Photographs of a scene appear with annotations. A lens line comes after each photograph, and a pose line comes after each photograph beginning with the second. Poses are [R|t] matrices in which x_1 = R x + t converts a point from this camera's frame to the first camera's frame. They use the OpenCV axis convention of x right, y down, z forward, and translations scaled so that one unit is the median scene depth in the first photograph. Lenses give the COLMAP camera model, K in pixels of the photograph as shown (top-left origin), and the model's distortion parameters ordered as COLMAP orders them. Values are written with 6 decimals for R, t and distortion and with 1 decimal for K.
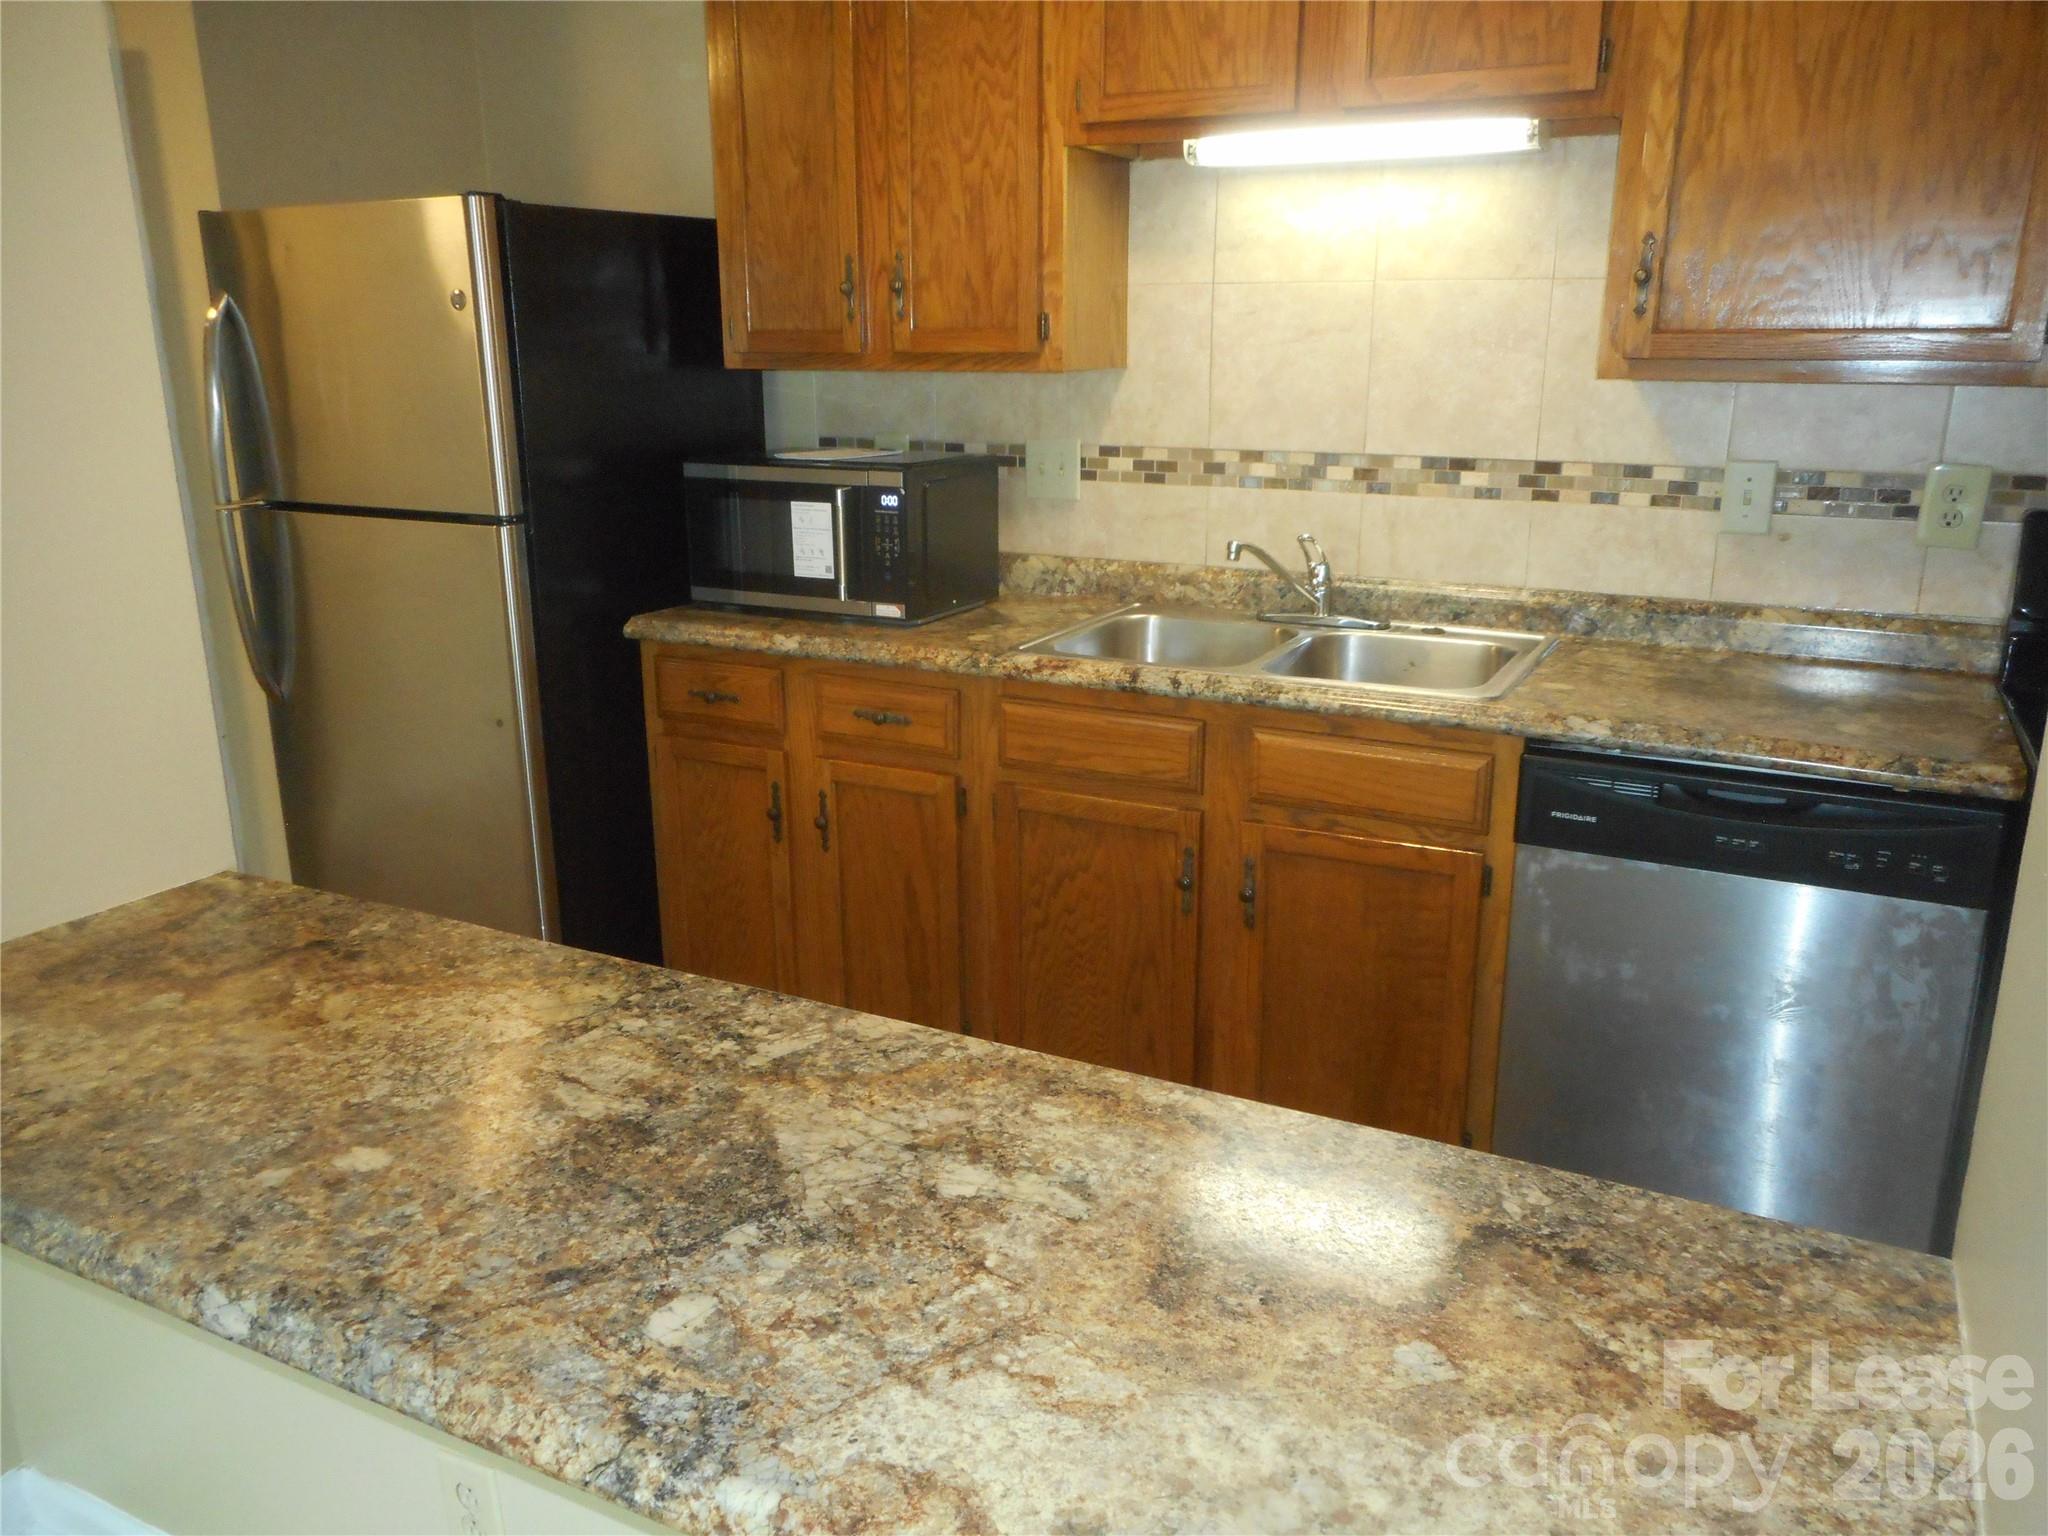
lens RADIAL K [[1564.1, 0, 1023.1], [0, 1564.1, 754.7], [0, 0, 1]] dist [0.005701, 0.052448]
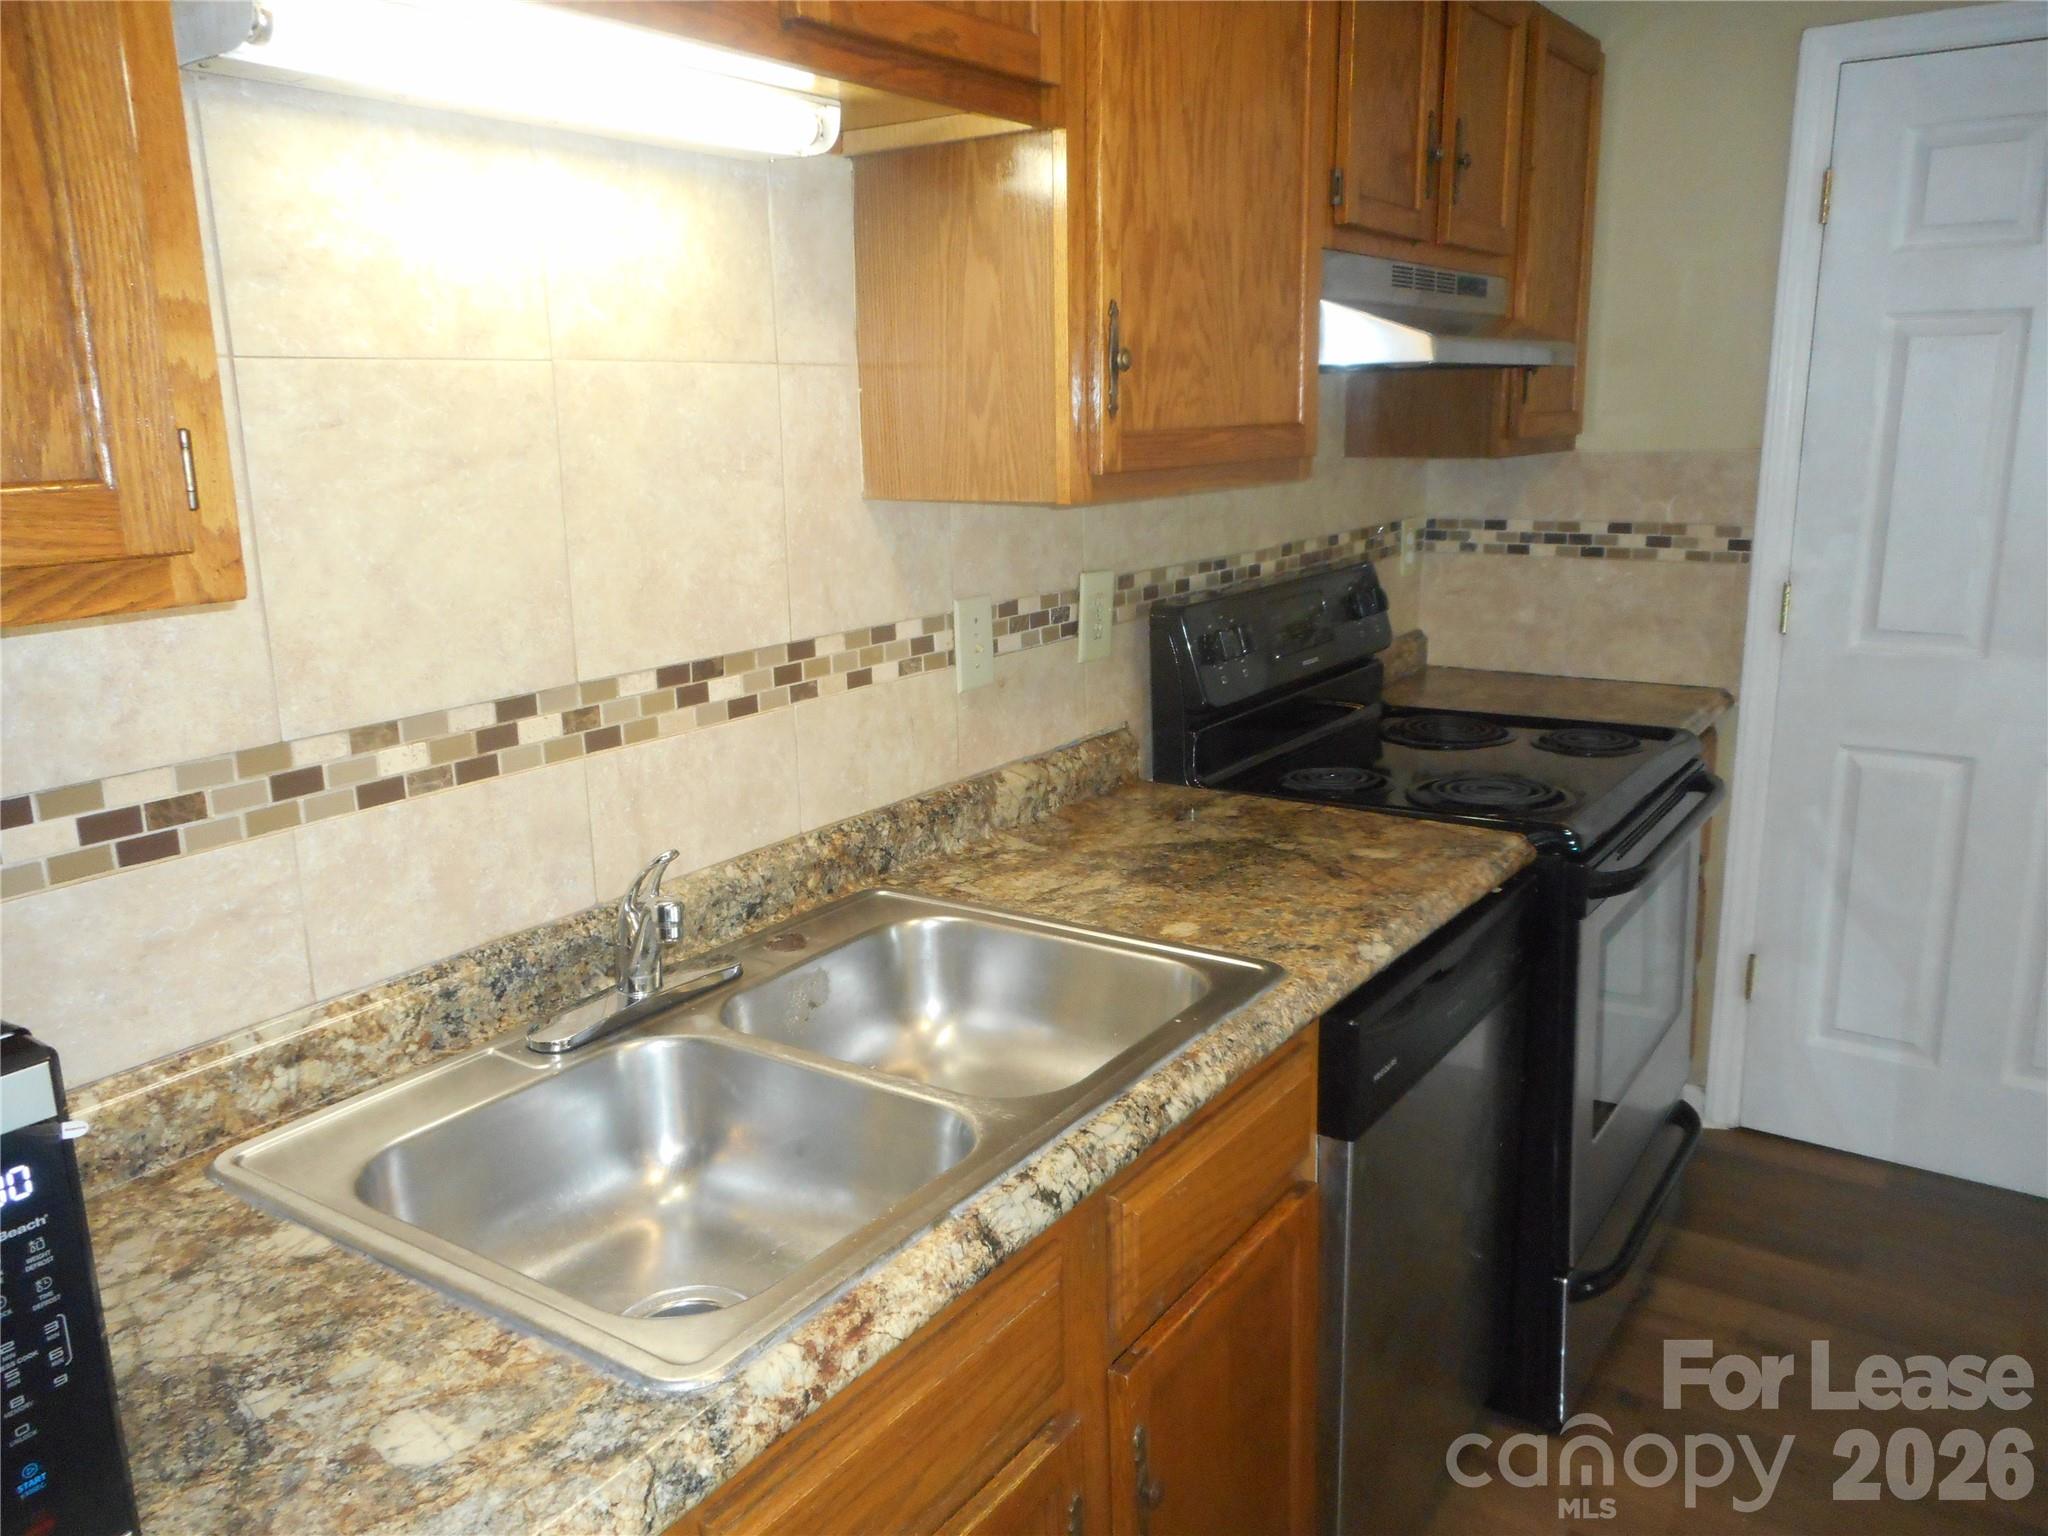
lens RADIAL K [[1564.1, 0, 1023.1], [0, 1564.1, 754.7], [0, 0, 1]] dist [0.005701, 0.052448]
pose [[0.137862, -0.215726, 0.966673, -0.283572], [0.294143, 0.940877, 0.168021, -0.219249], [-0.945766, 0.261177, 0.193165, 0.780976]]
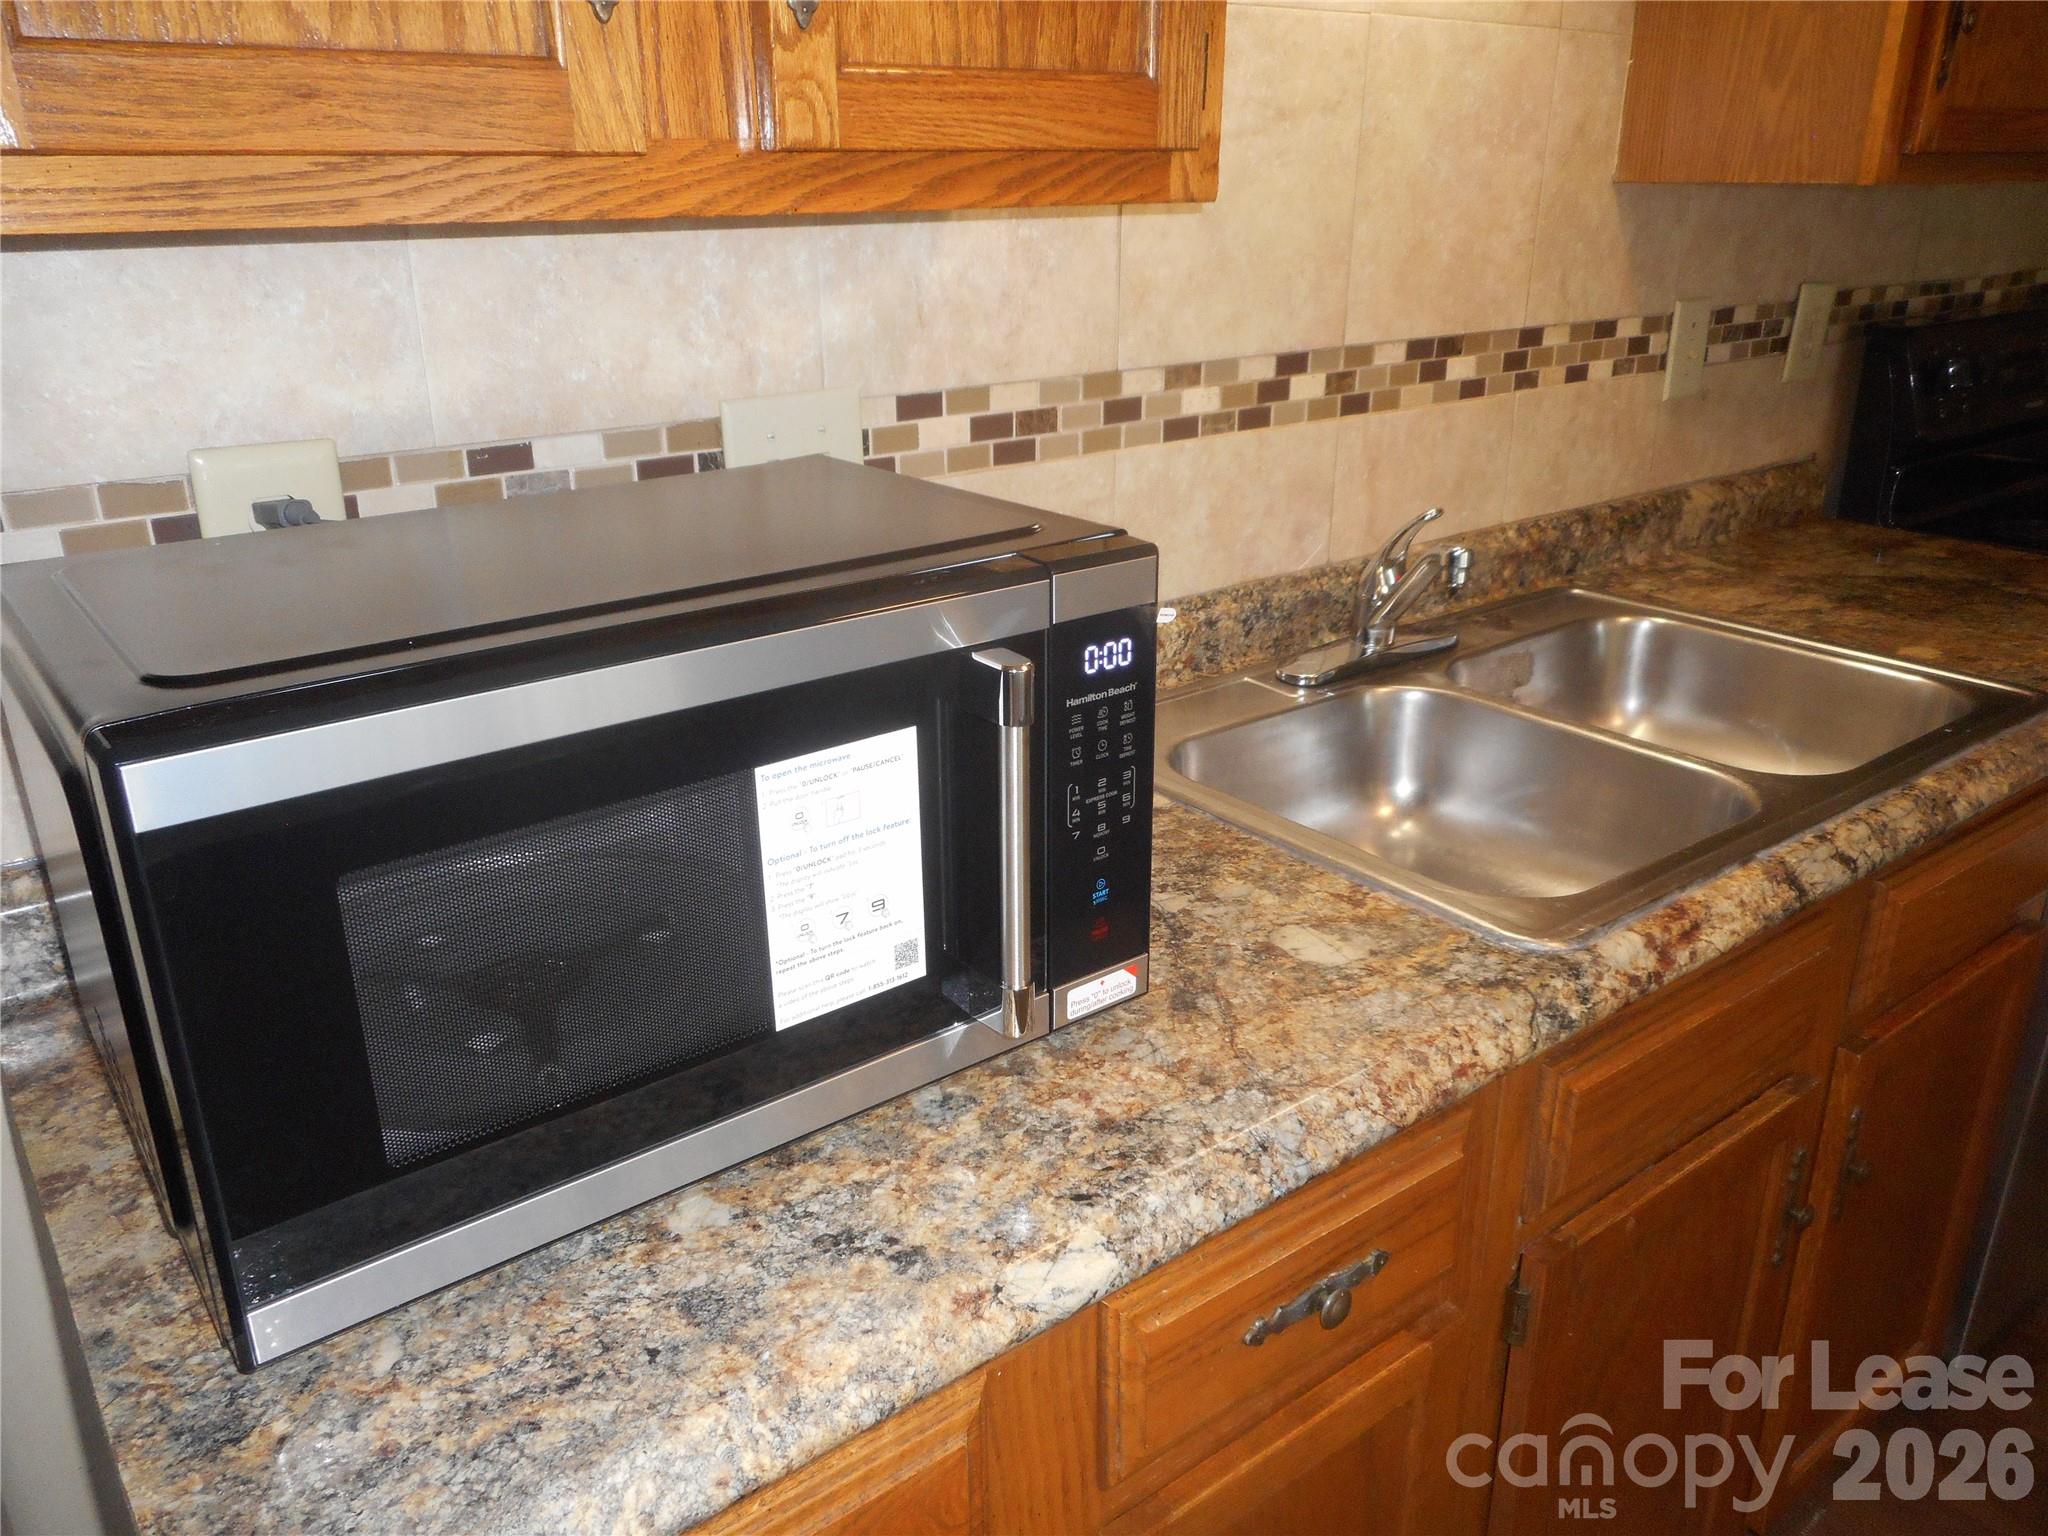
lens RADIAL K [[1544.3, 0, 1022.7], [0, 1544.3, 755.6], [0, 0, 1]] dist [0.006992, 0.014681]
pose [[0.432787, -0.321128, 0.842361, -0.344100], [0.248799, 0.940661, 0.230774, -0.215387], [-0.866484, 0.109702, 0.487002, 0.869621]]
